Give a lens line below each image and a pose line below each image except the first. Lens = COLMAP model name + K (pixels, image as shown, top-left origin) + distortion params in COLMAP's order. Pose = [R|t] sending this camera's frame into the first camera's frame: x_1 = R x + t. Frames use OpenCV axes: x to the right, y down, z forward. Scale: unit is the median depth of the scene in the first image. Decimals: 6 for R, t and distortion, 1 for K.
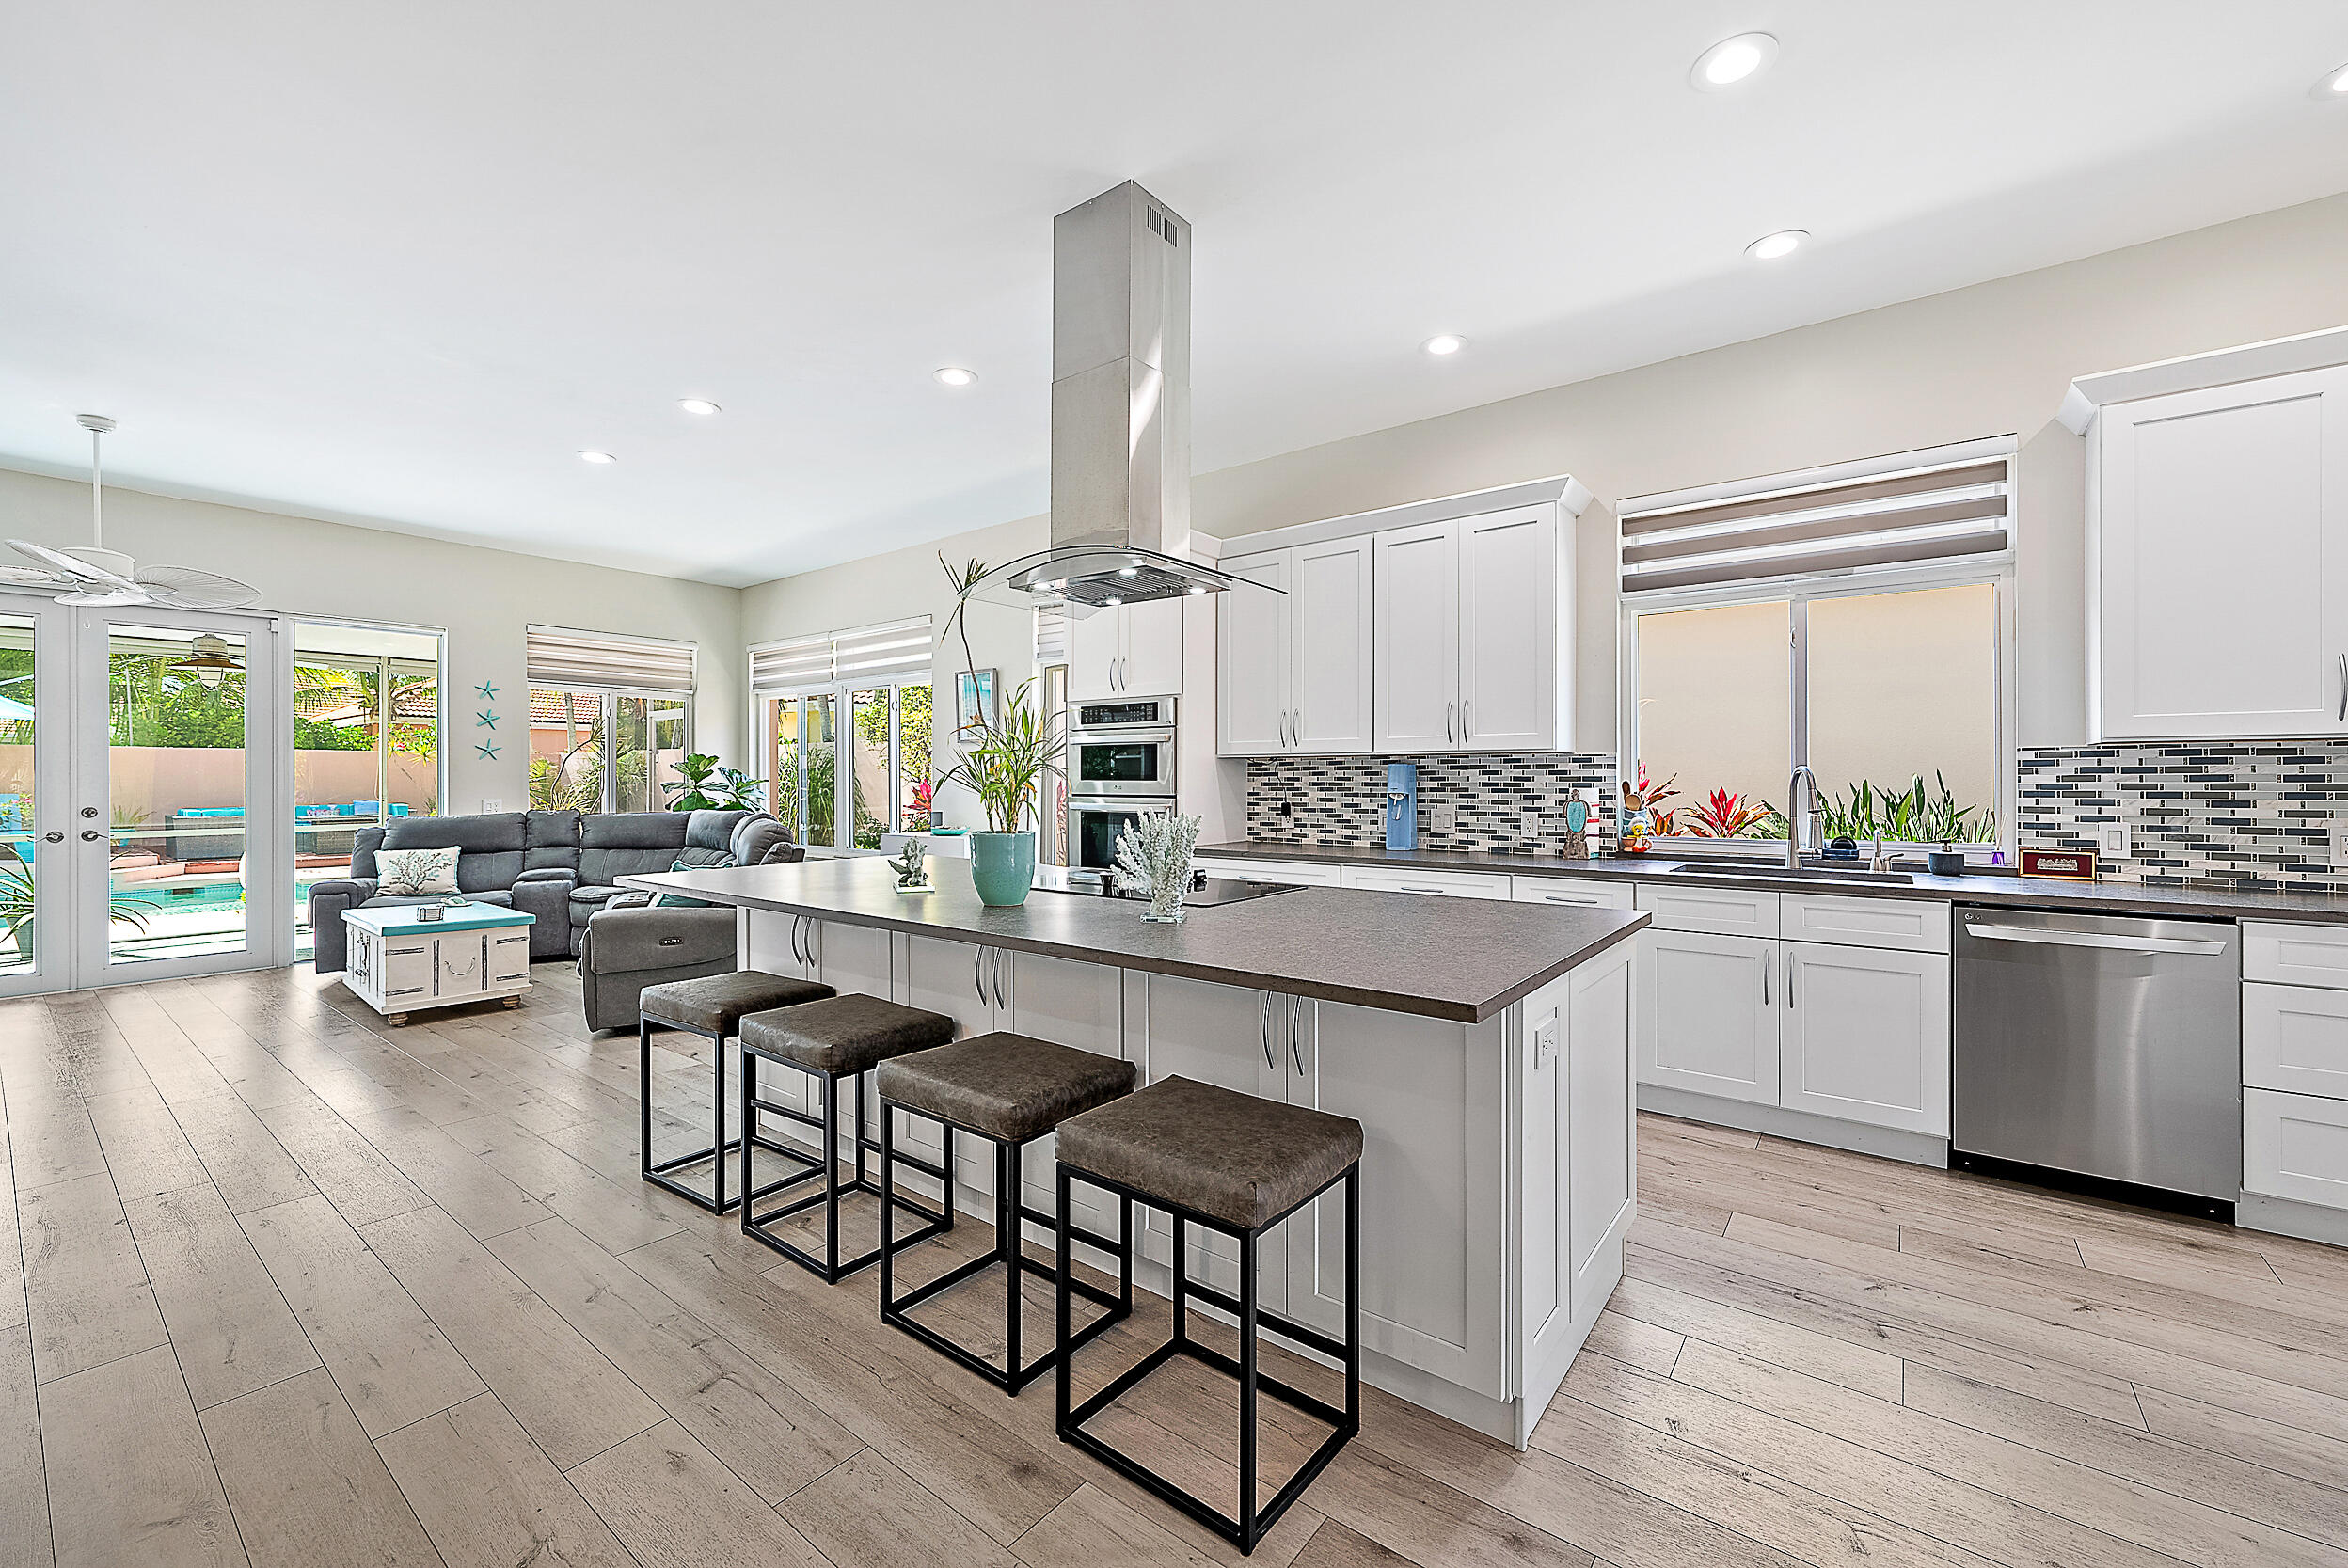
lens RADIAL K [[940.7, 0, 1182.2], [0, 940.7, 777.6], [0, 0, 1]] dist [-0.000413, -0.000214]
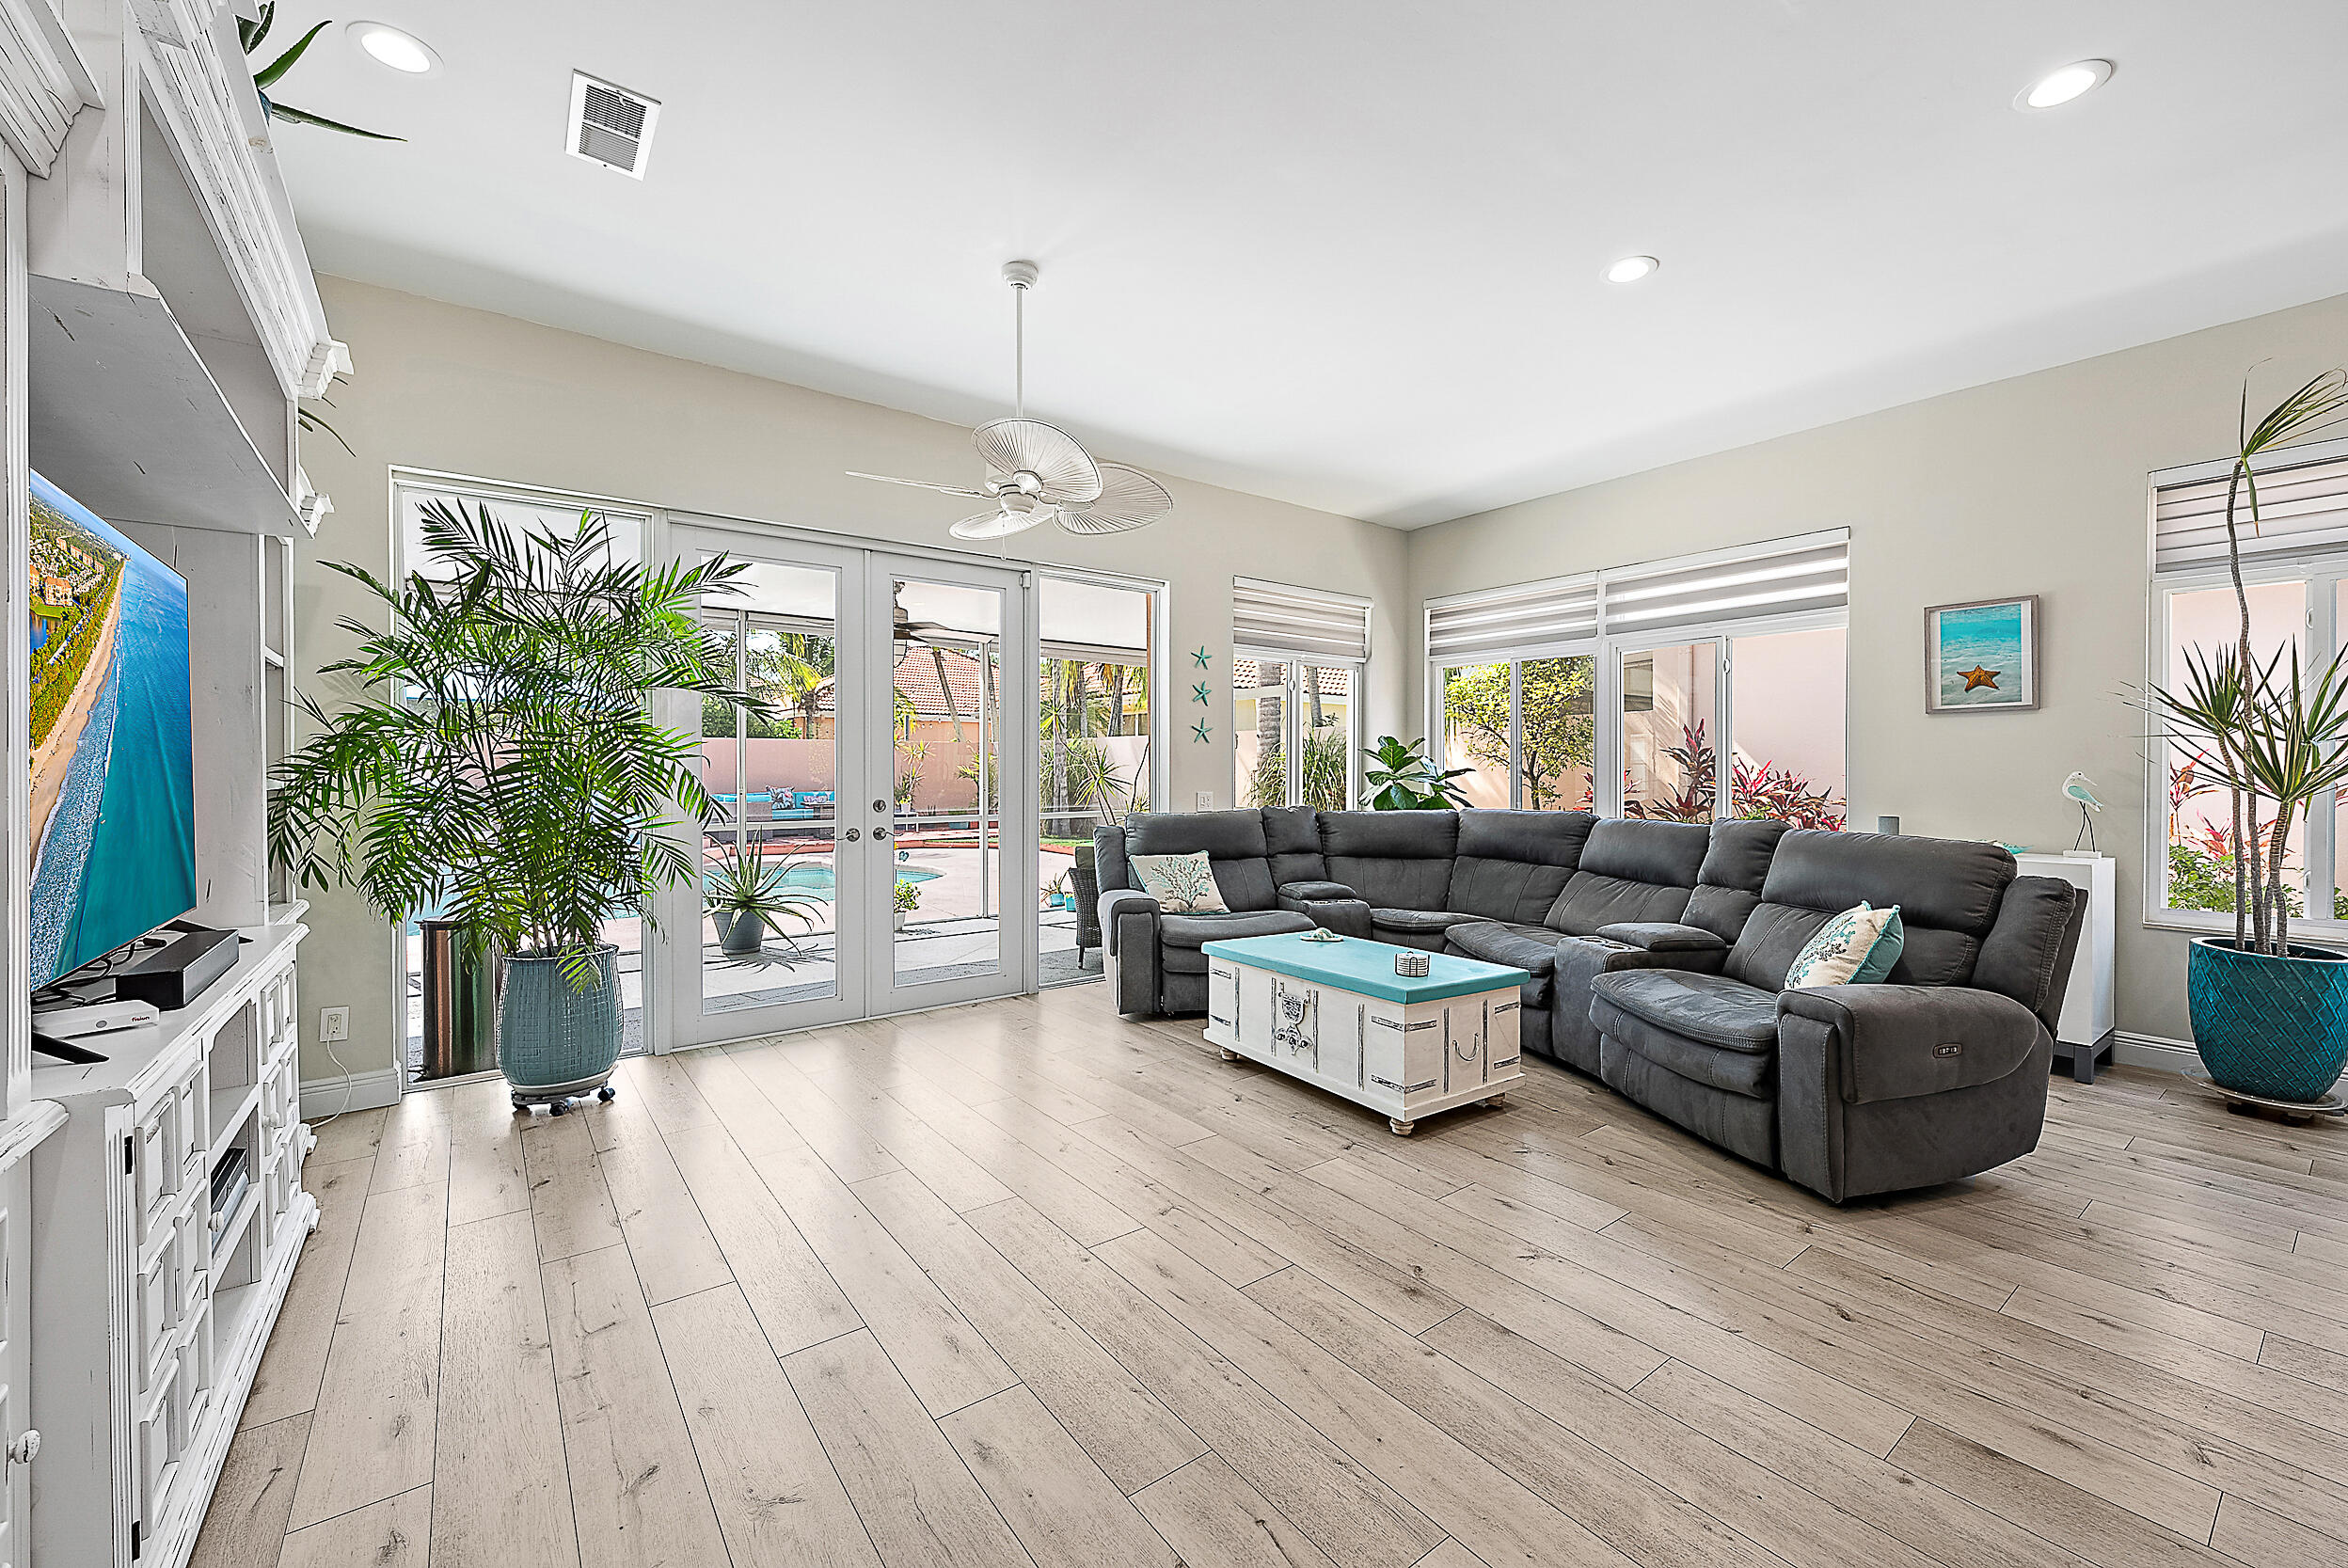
lens RADIAL K [[930.2, 0, 1183.7], [0, 930.2, 777.5], [0, 0, 1]] dist [-0.003884, -0.000628]
pose [[0.965296, 0.004907, -0.261113, -0.793609], [-0.001960, 0.999931, 0.011548, 0.002426], [0.261152, -0.010635, 0.965239, 0.316999]]
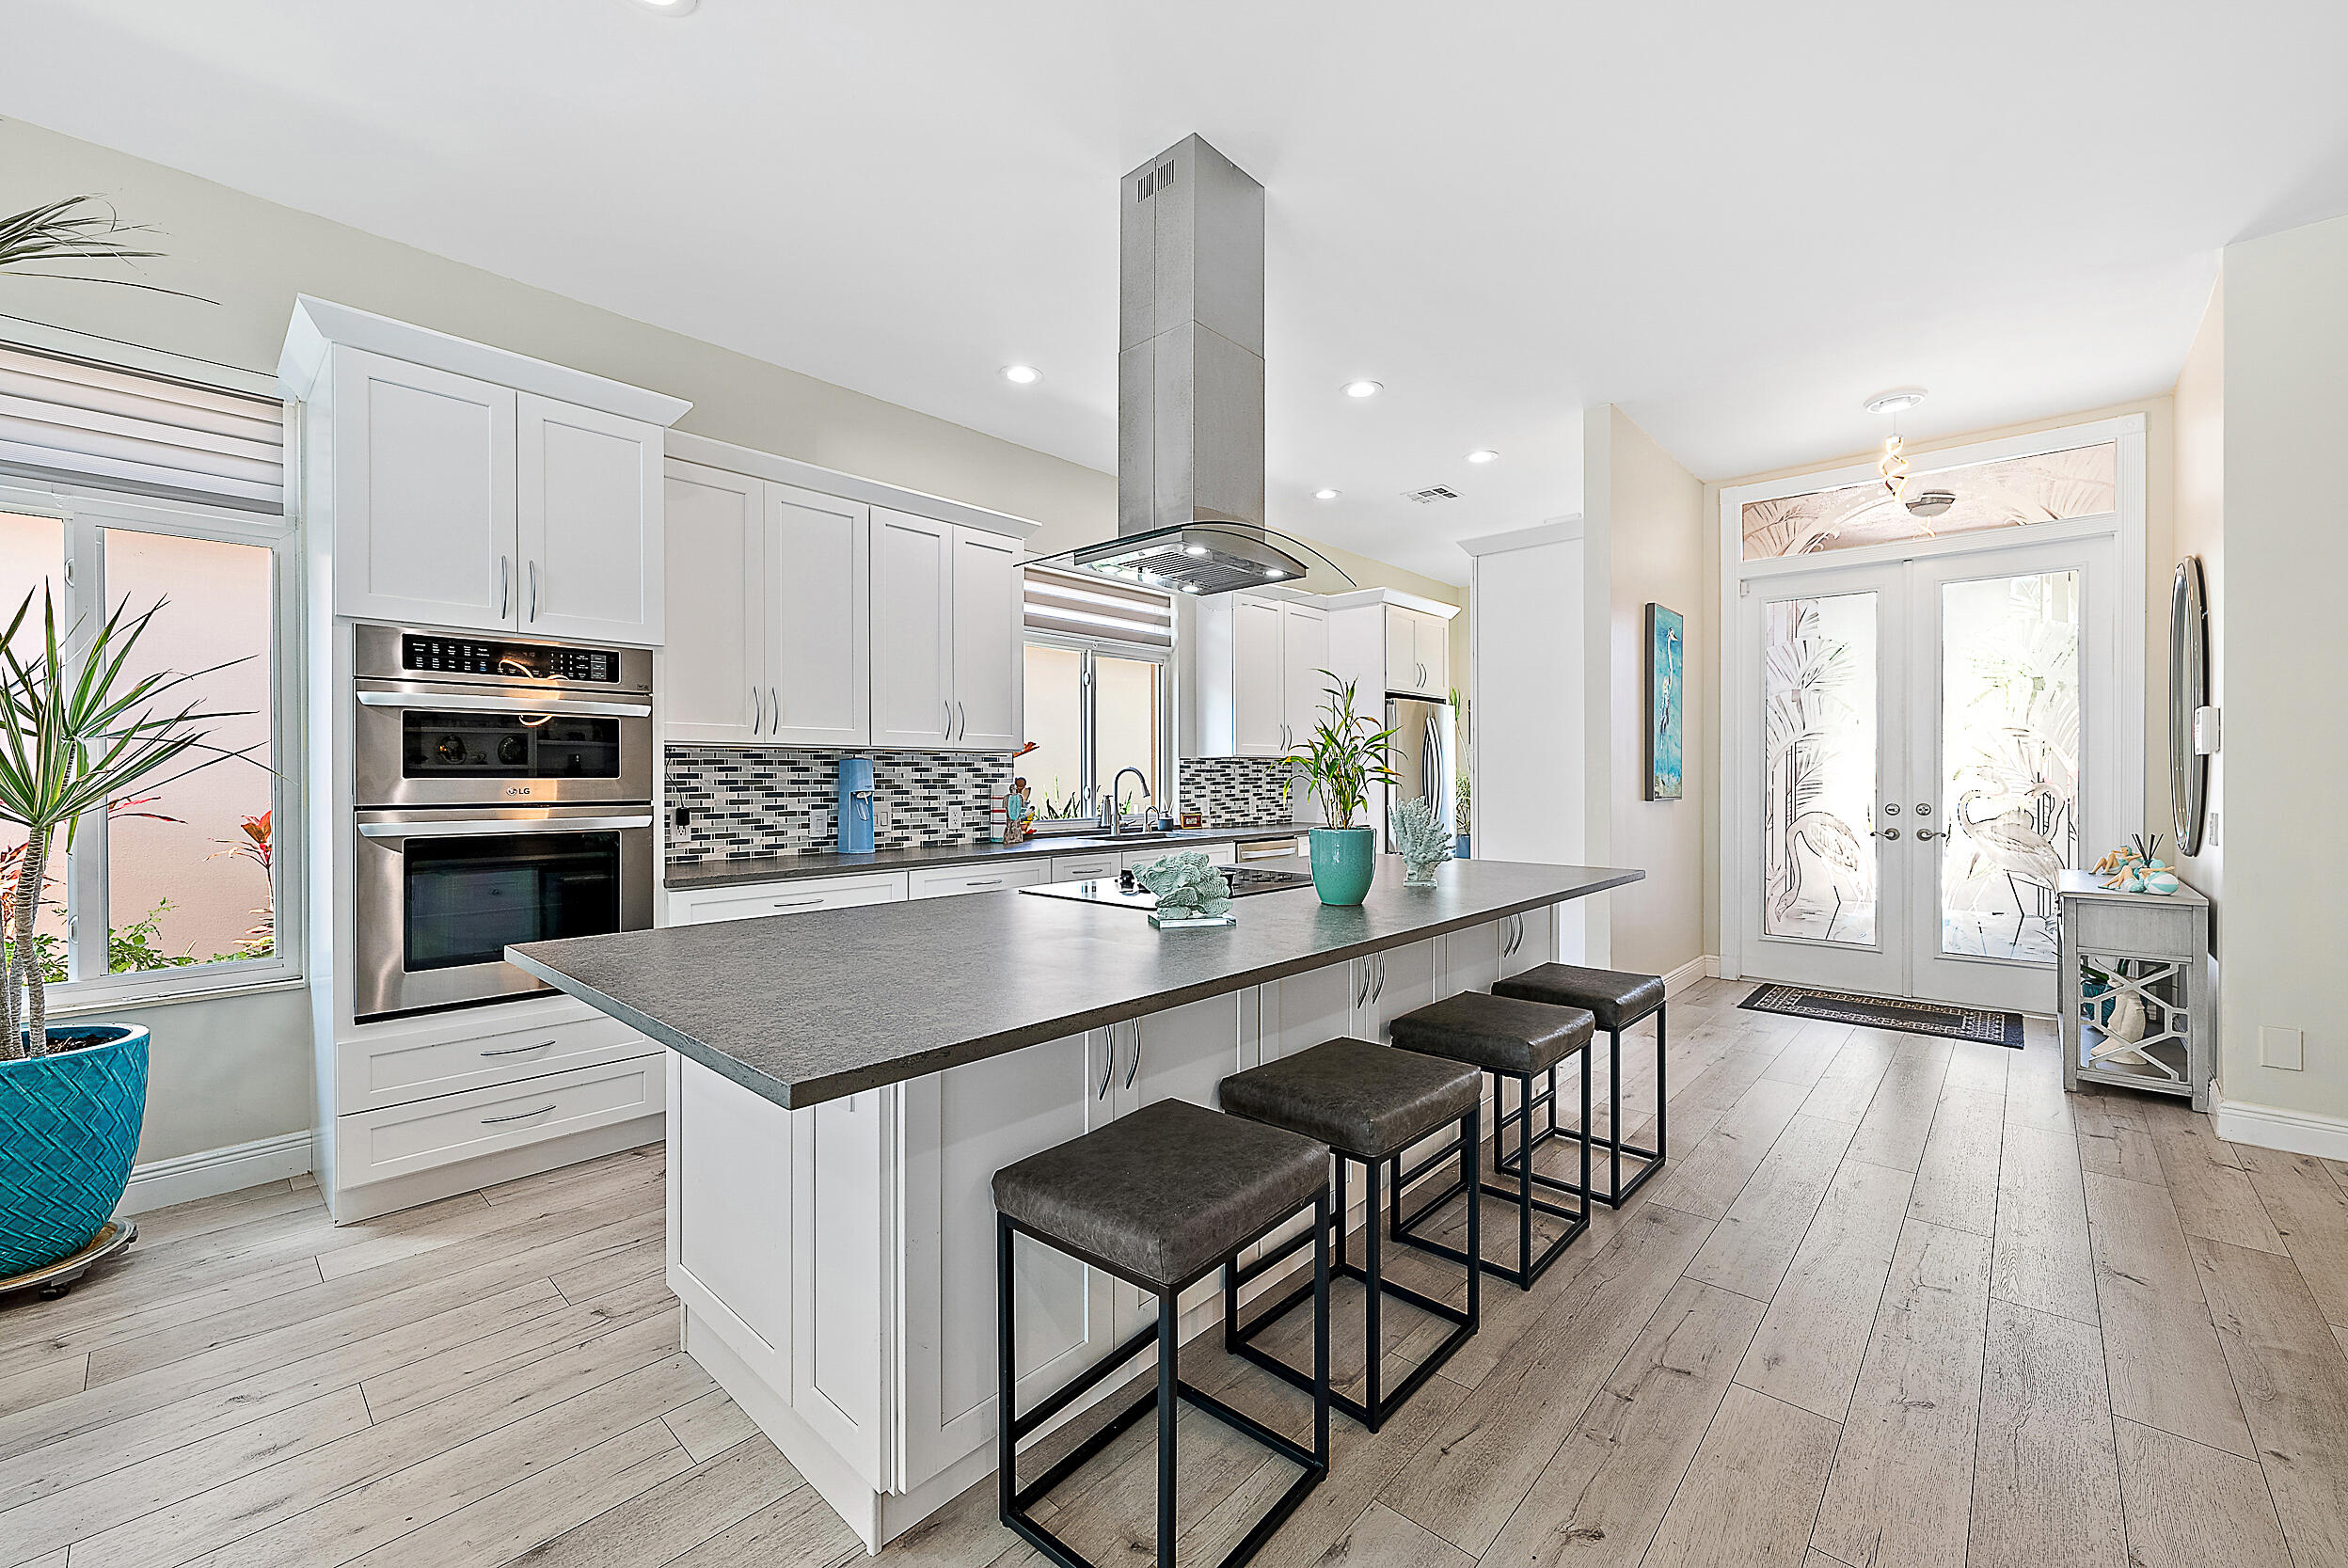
lens RADIAL K [[935.4, 0, 1182.0], [0, 935.4, 775.4], [0, 0, 1]] dist [0.001025, 0.000228]
pose [[0.081192, 0.001292, 0.996698, -0.612560], [0.000580, 0.999999, -0.001344, 0.002524], [-0.996698, 0.000687, 0.081191, 0.572348]]
